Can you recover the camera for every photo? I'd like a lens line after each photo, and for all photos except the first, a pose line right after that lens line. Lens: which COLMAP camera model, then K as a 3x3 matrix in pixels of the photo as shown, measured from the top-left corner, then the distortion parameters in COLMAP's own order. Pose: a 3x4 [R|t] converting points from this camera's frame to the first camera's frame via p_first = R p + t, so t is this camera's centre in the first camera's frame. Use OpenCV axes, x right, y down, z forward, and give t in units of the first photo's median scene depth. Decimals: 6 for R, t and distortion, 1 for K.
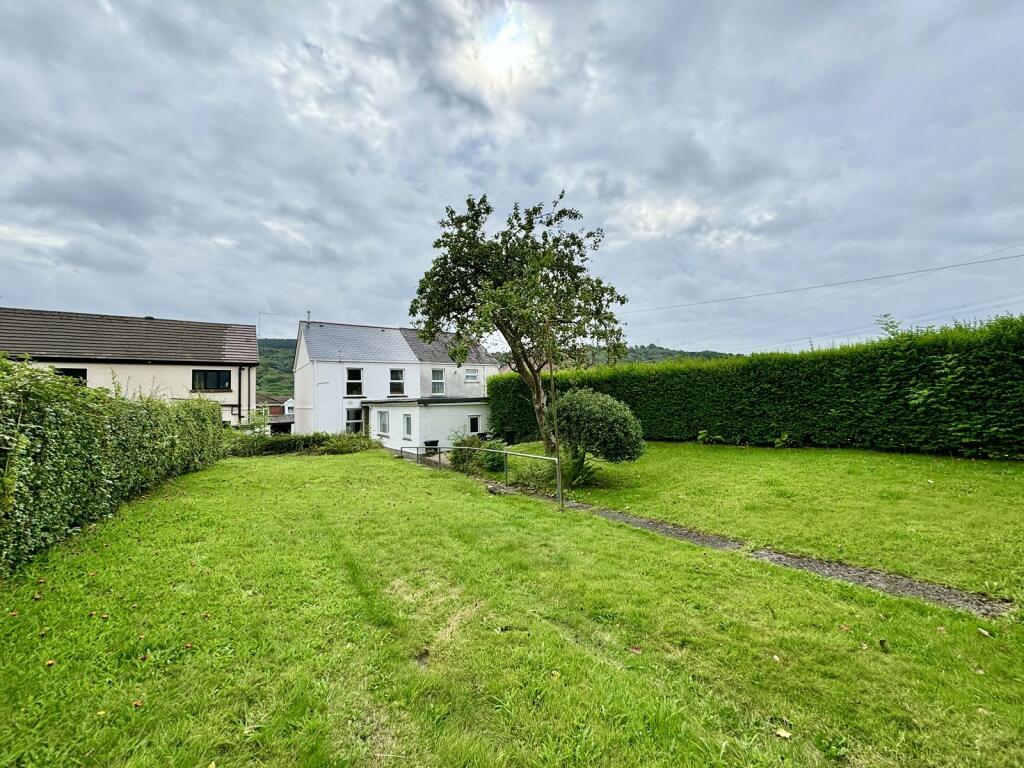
lens RADIAL K [[413.7, 0, 506.9], [0, 413.7, 383.0], [0, 0, 1]] dist [0.000198, 0.001394]
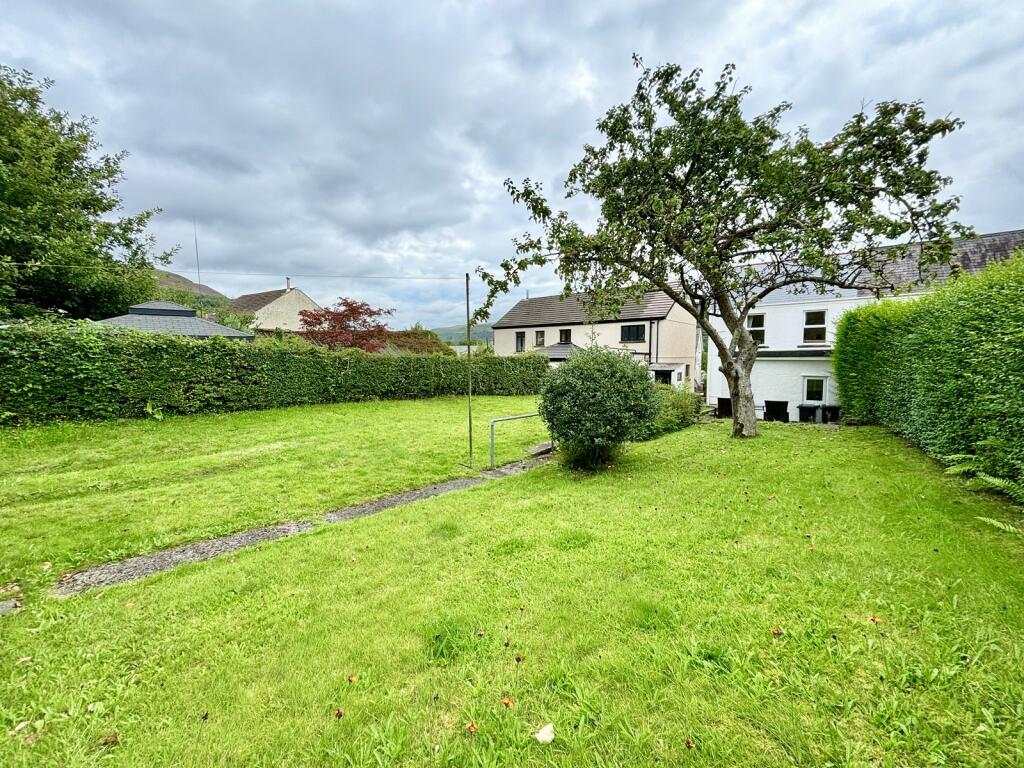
lens RADIAL K [[413.7, 0, 511.3], [0, 413.7, 384.7], [0, 0, 1]] dist [0.000198, 0.001394]
pose [[0.245586, 0.095360, -0.964673, 1.284326], [0.039644, 0.993329, 0.108285, -0.006377], [0.968564, -0.064837, 0.240167, 0.987231]]
